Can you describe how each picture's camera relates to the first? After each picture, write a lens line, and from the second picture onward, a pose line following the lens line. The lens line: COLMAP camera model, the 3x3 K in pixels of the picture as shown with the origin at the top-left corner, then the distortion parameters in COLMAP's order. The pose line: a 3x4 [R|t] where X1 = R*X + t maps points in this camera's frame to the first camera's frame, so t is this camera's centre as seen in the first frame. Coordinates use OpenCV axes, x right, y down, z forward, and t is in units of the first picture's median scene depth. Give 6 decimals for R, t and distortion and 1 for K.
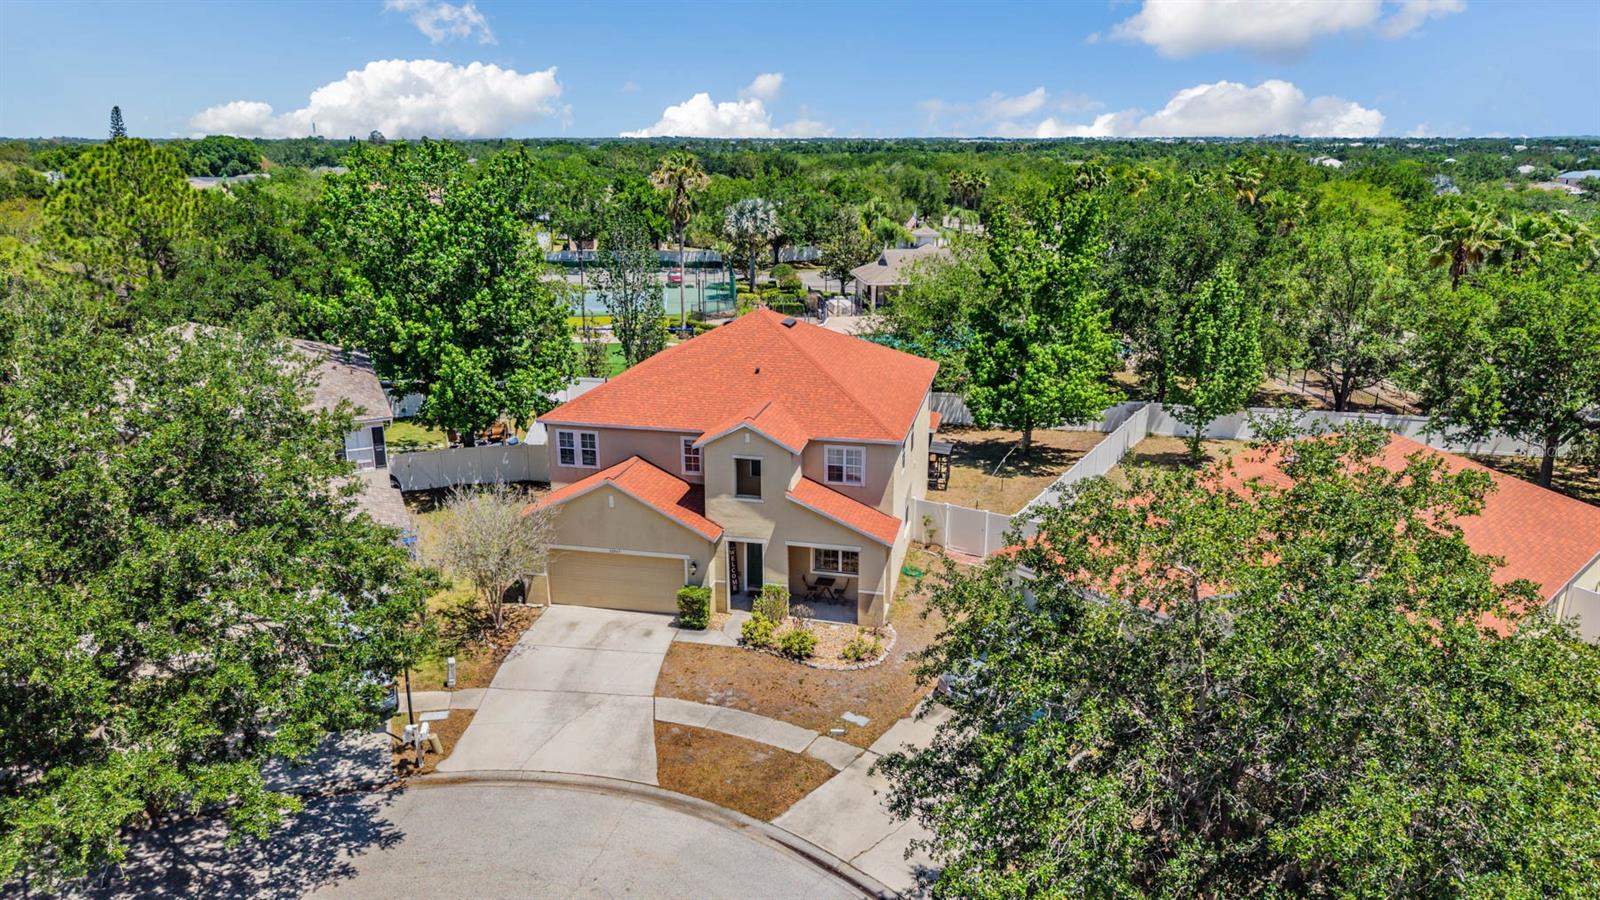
lens RADIAL K [[1078.5, 0, 808.3], [0, 1078.5, 453.3], [0, 0, 1]] dist [0.035074, -0.048232]
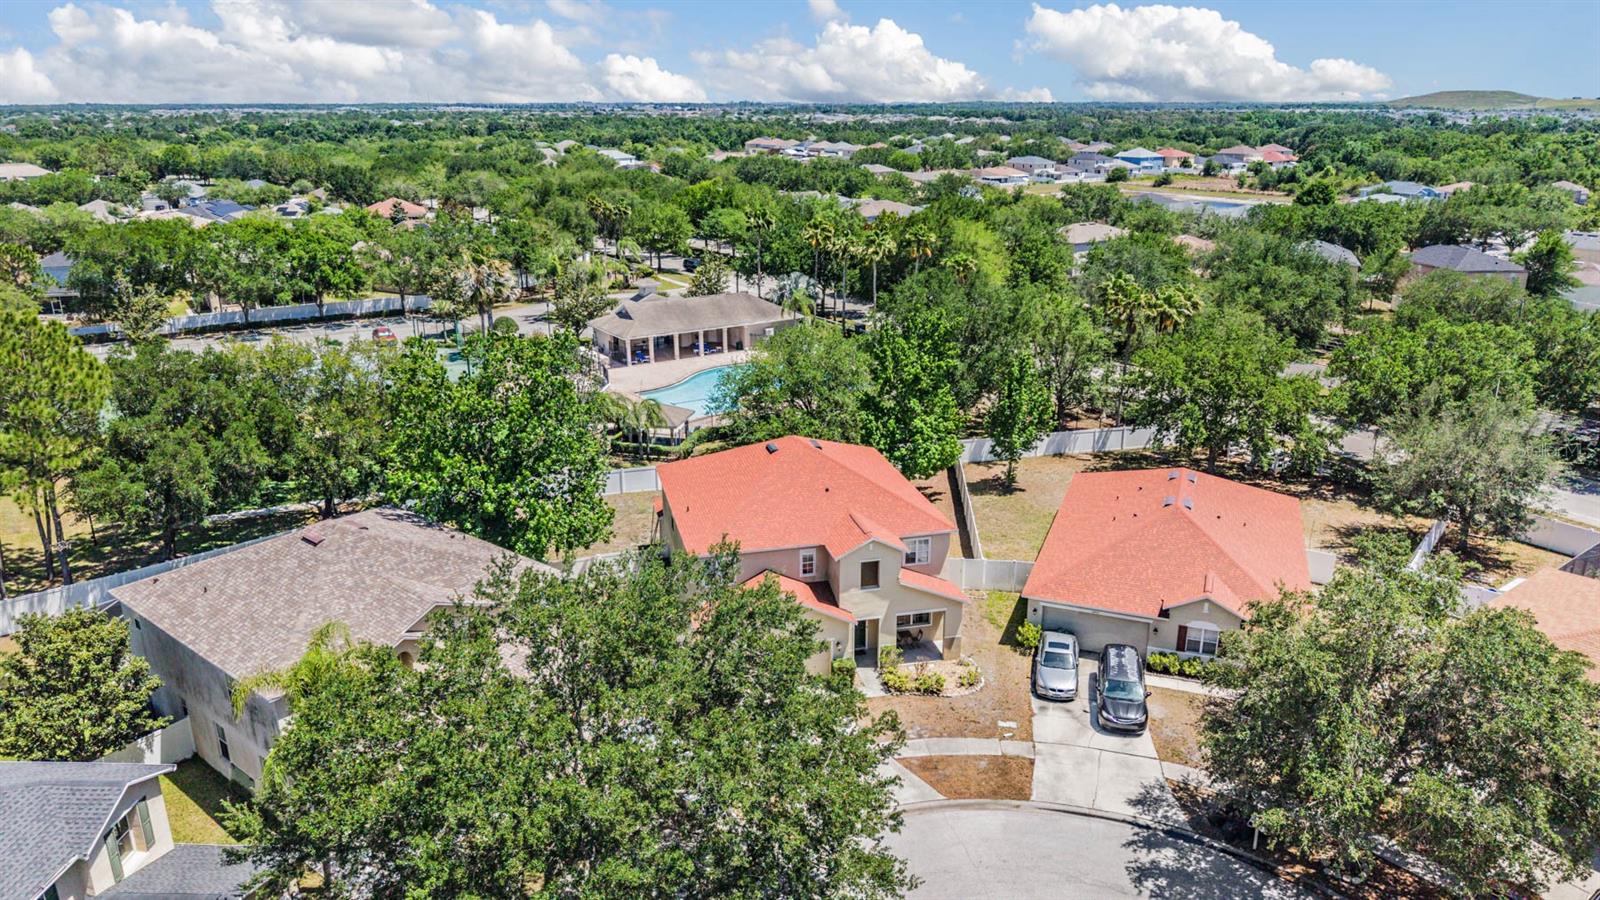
lens RADIAL K [[1078.5, 0, 808.3], [0, 1078.5, 453.3], [0, 0, 1]] dist [0.035074, -0.048232]
pose [[0.893537, -0.143079, 0.425581, -0.739680], [0.128630, 0.989711, 0.062668, -0.243403], [-0.430169, -0.001254, 0.902748, -0.238303]]
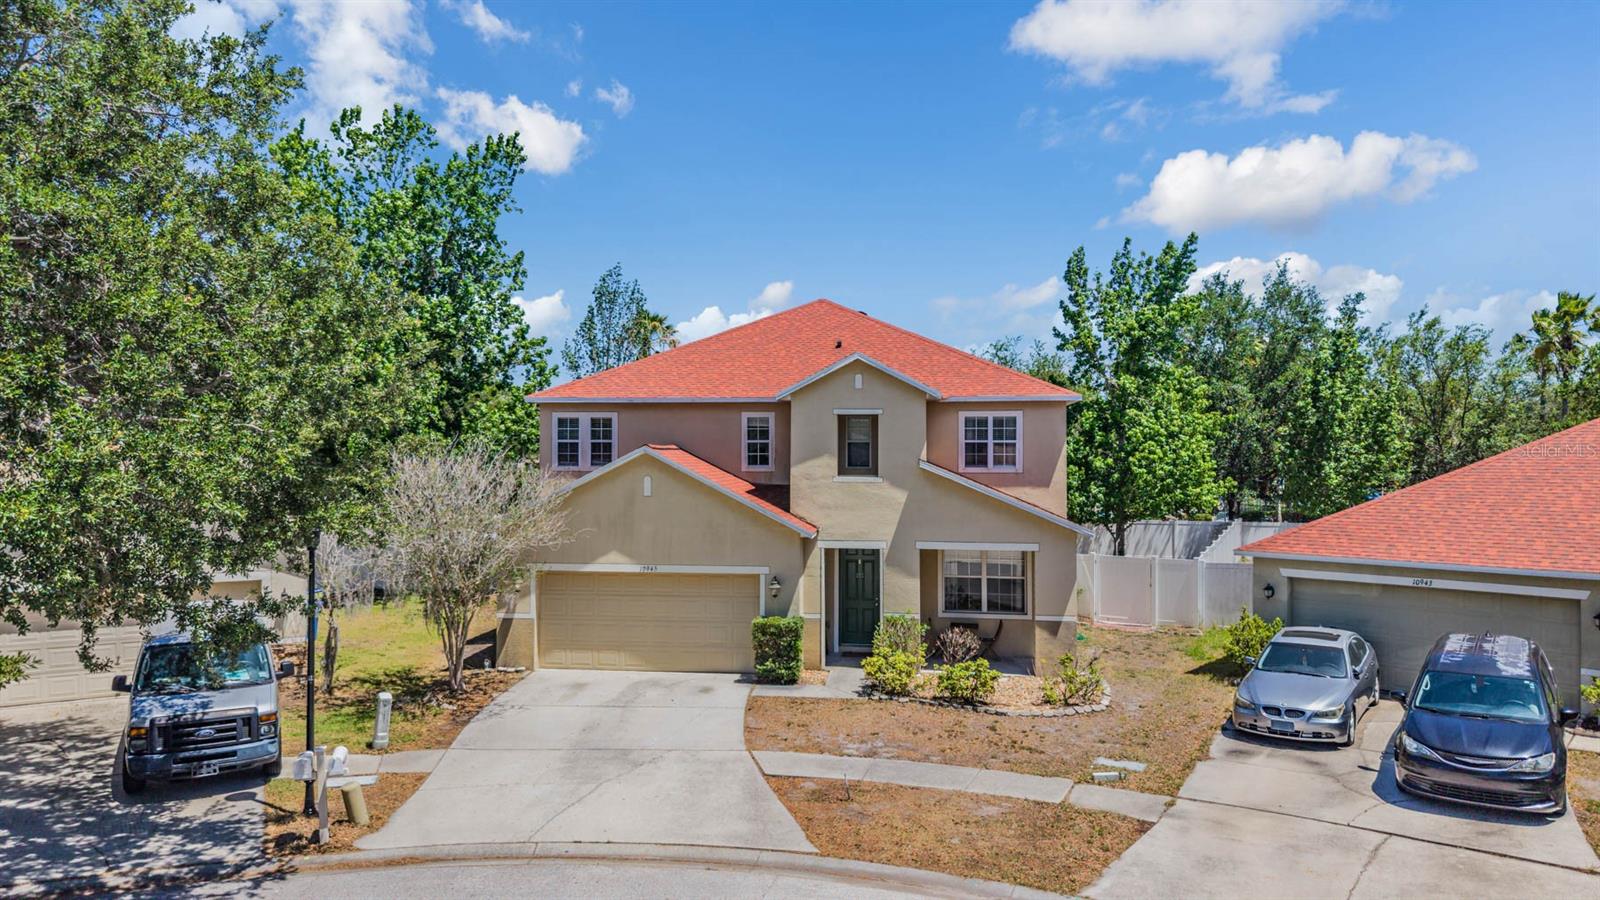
lens RADIAL K [[1078.9, 0, 800.0], [0, 1078.9, 450.0], [0, 0, 1]] dist [0.026428, -0.046260]
pose [[0.996262, -0.001589, 0.086368, -0.157299], [0.026206, 0.958270, -0.284662, 0.225685], [-0.082311, 0.285861, 0.954729, 0.394432]]
